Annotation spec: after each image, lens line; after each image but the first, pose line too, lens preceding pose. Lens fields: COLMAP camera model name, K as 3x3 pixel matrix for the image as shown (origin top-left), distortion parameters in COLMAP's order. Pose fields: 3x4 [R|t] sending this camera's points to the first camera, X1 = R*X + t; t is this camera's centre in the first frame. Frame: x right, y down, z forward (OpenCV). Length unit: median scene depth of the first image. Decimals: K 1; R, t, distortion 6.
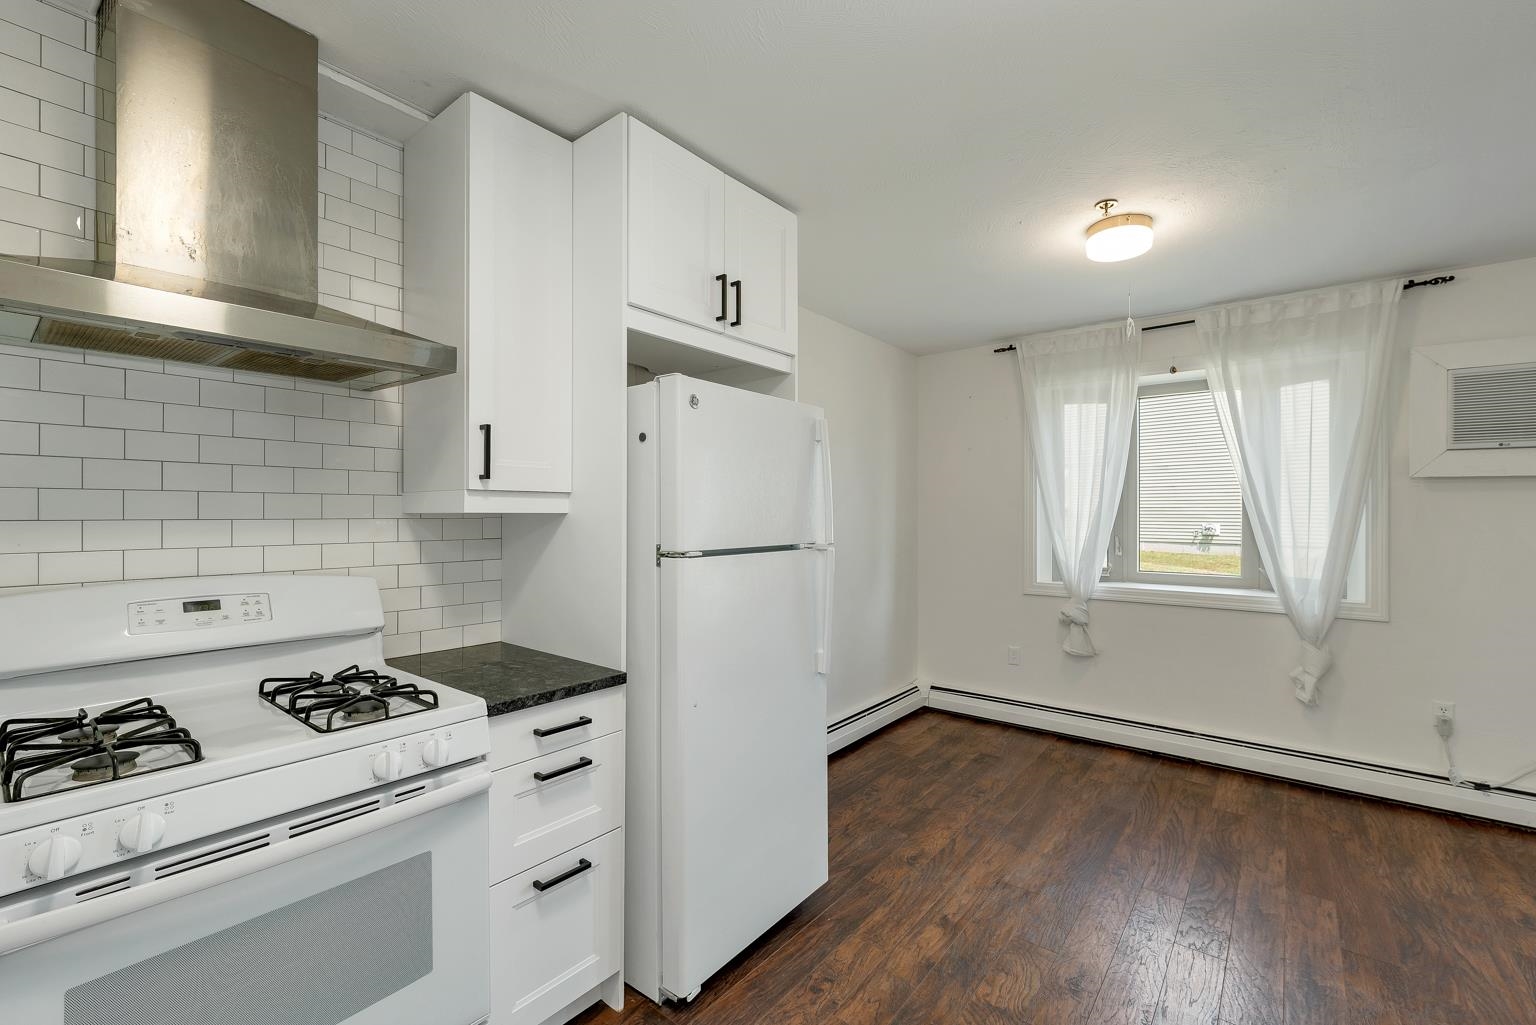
lens RADIAL K [[649.6, 0, 756.1], [0, 649.6, 510.4], [0, 0, 1]] dist [-0.003182, 0.000571]
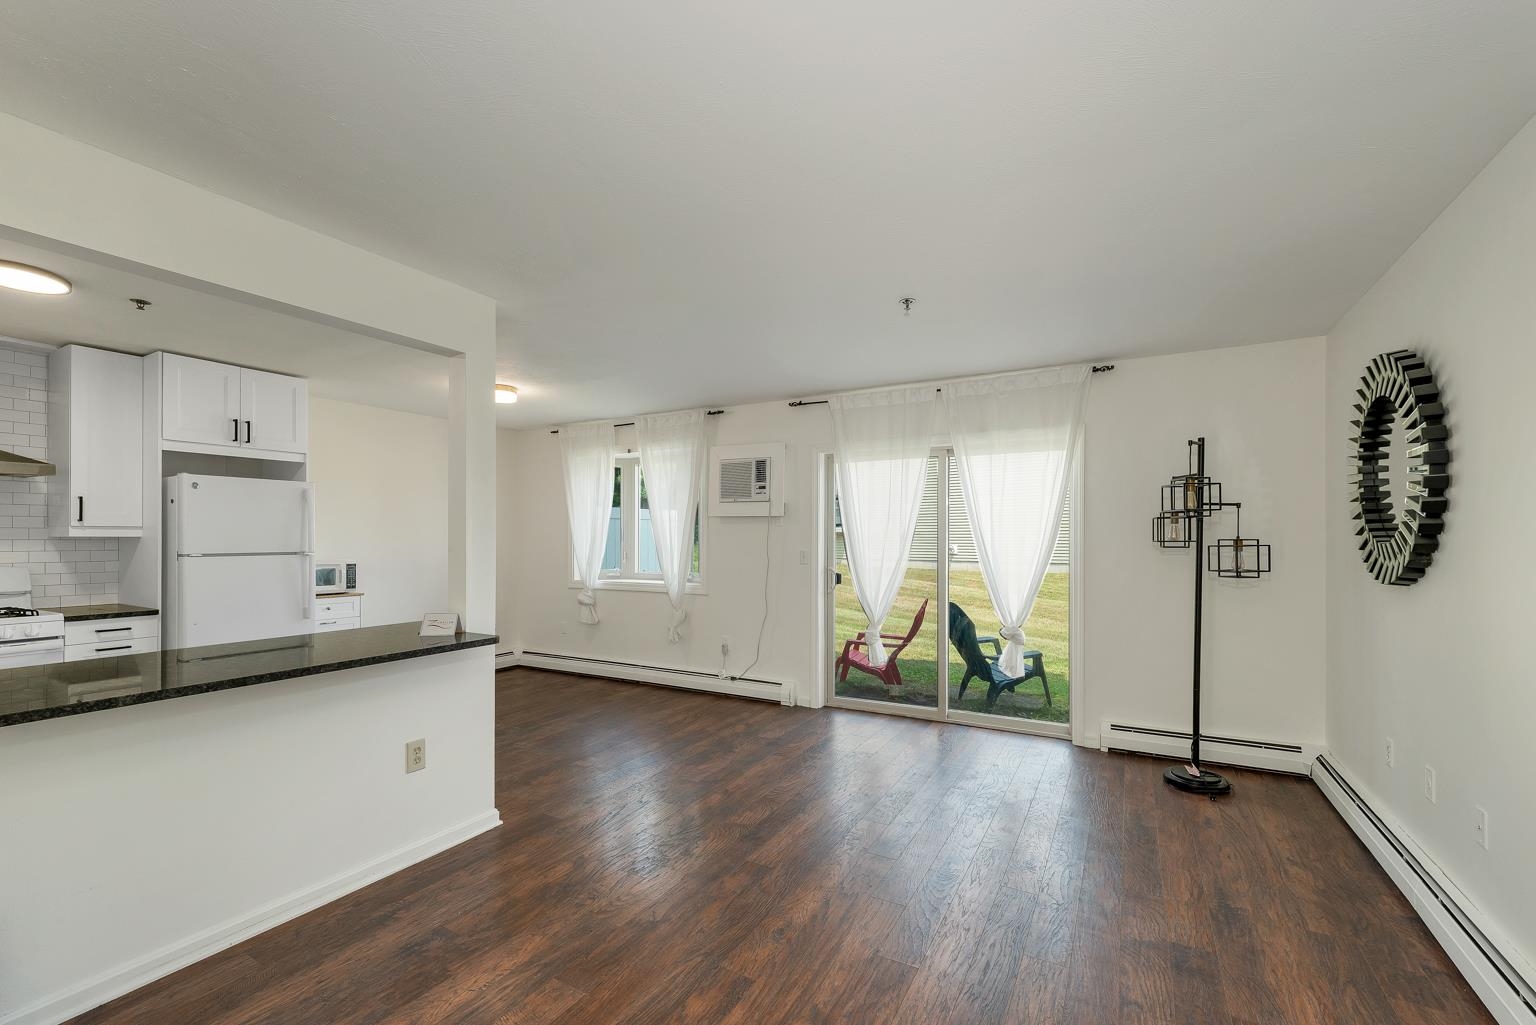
lens RADIAL K [[649.6, 0, 752.1], [0, 649.6, 533.5], [0, 0, 1]] dist [-0.003182, 0.000571]
pose [[0.986637, -0.001611, 0.162928, 0.835750], [0.001917, 0.999997, -0.001724, 0.001086], [-0.162925, 0.002013, 0.986636, -0.871777]]
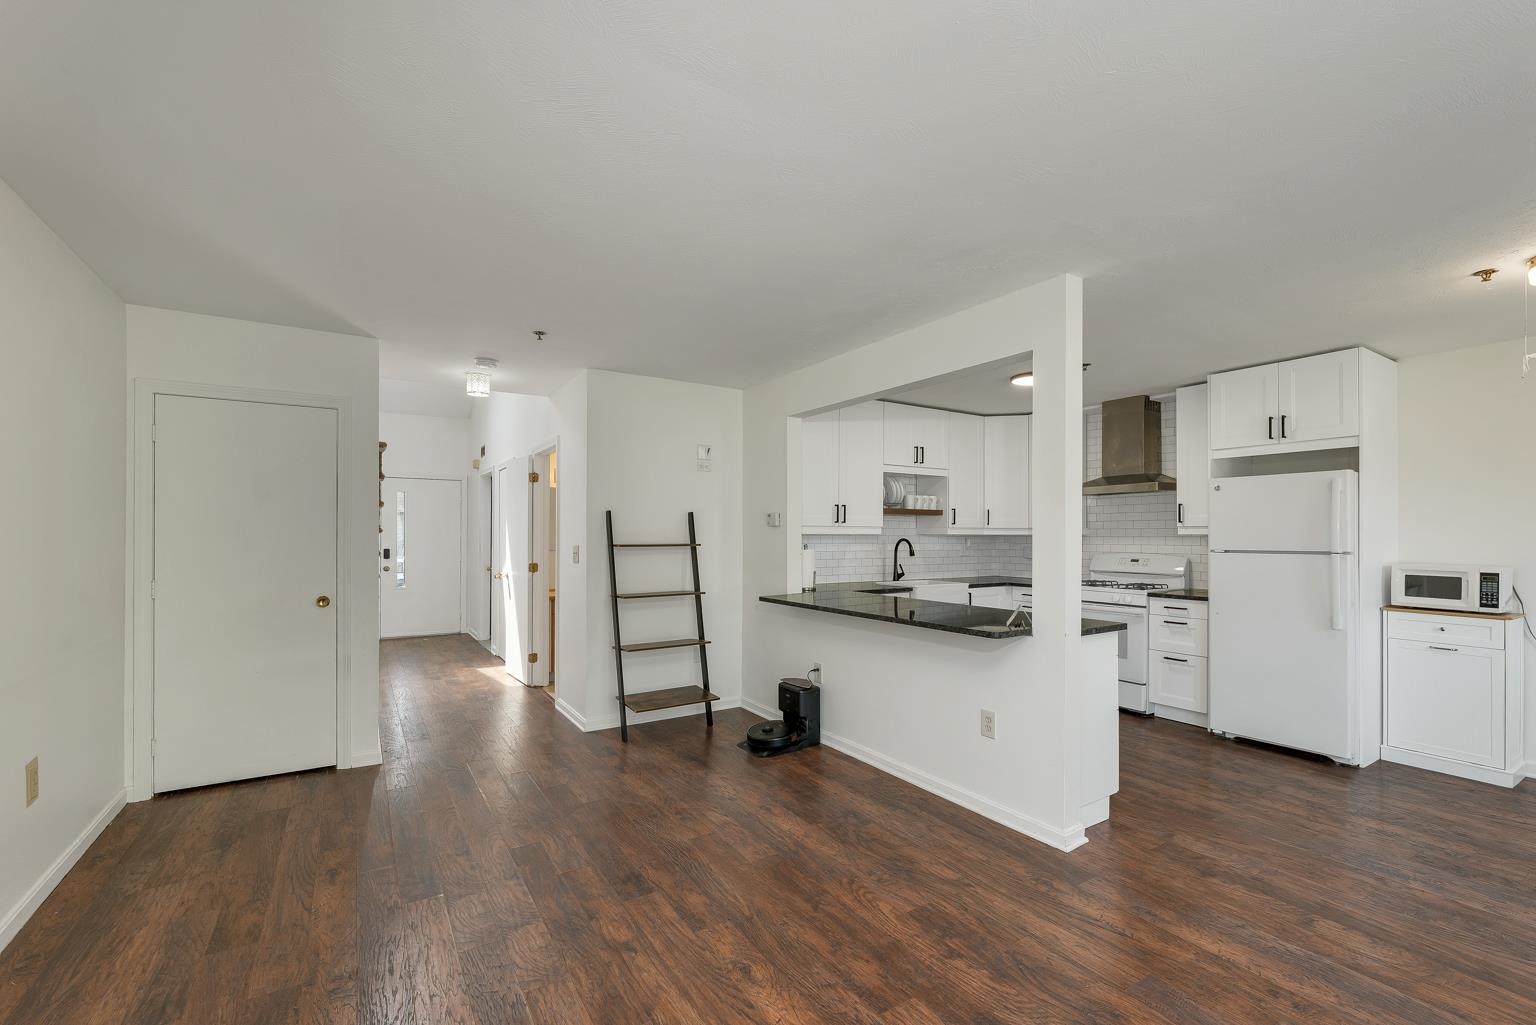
lens RADIAL K [[649.6, 0, 771.8], [0, 649.6, 531.4], [0, 0, 1]] dist [-0.003182, 0.000571]
pose [[-0.303114, -0.009176, -0.952910, 1.623422], [0.001338, 0.999949, -0.010054, 0.009721], [0.952954, -0.004323, -0.303086, 0.089599]]
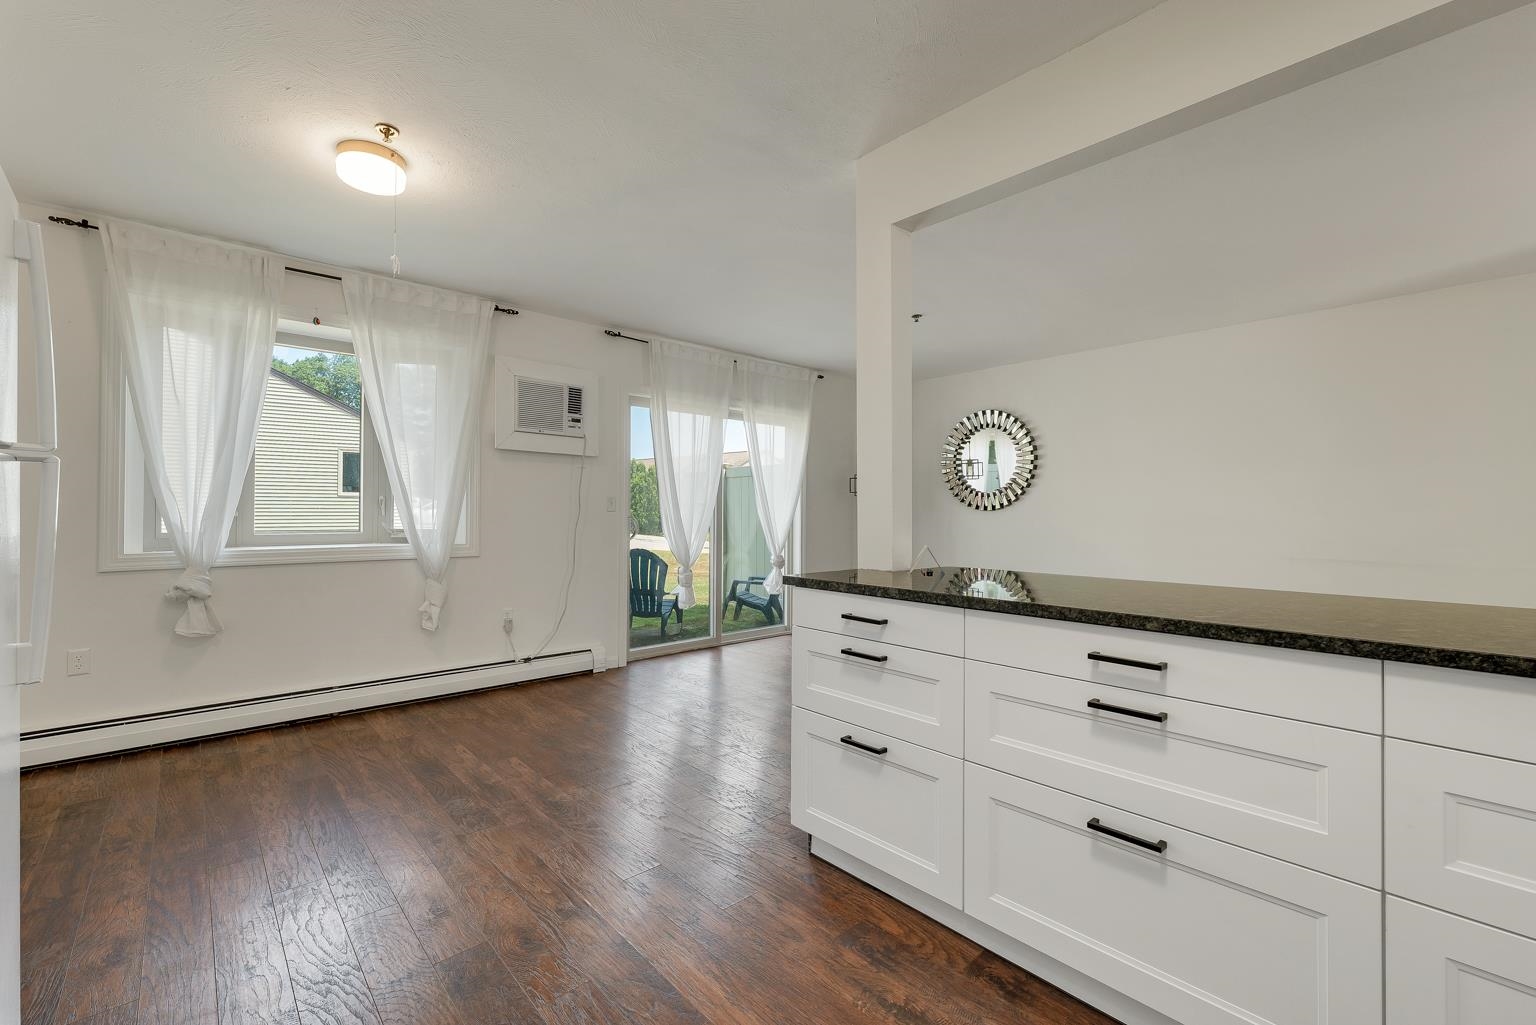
lens RADIAL K [[649.6, 0, 766.5], [0, 649.6, 504.3], [0, 0, 1]] dist [-0.003182, 0.000571]
pose [[0.150403, 0.009733, 0.988577, -0.263308], [-0.009667, 0.999918, -0.008374, 0.073450], [-0.988577, -0.008297, 0.150485, 0.226708]]
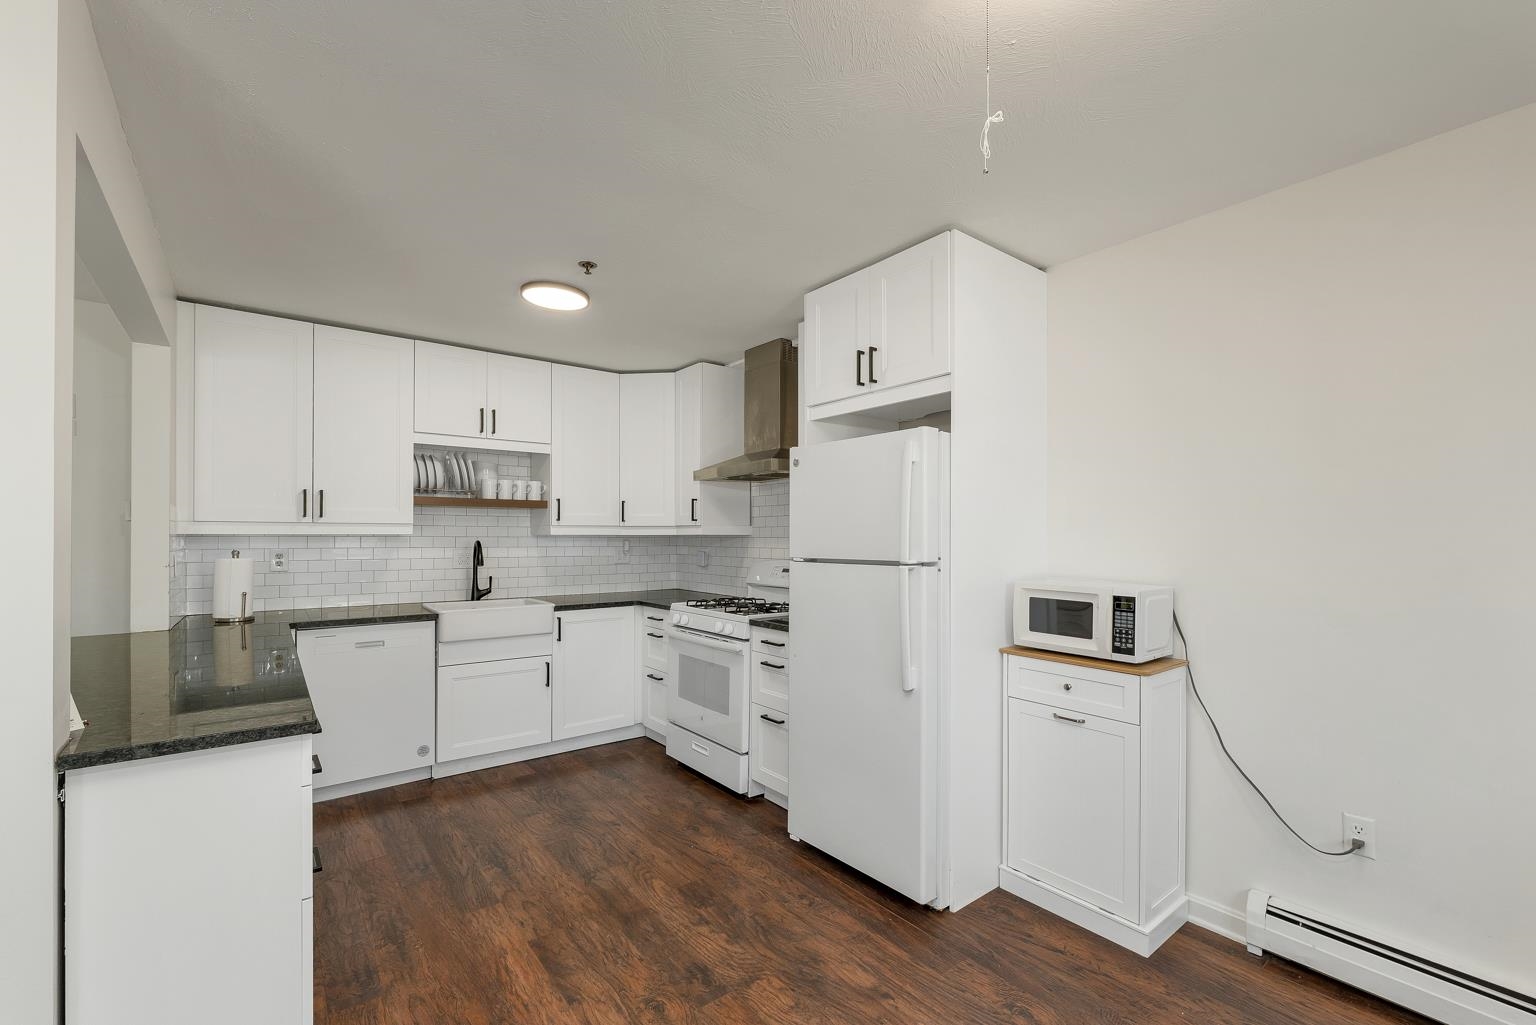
lens RADIAL K [[682.2, 0, 765.5], [0, 682.2, 522.3], [0, 0, 1]] dist [-0.018501, -0.001397]
pose [[-0.244537, -0.020880, -0.969415, 0.912964], [0.003718, 0.999741, -0.022471, 0.008094], [0.969633, -0.009099, -0.244396, 0.795840]]
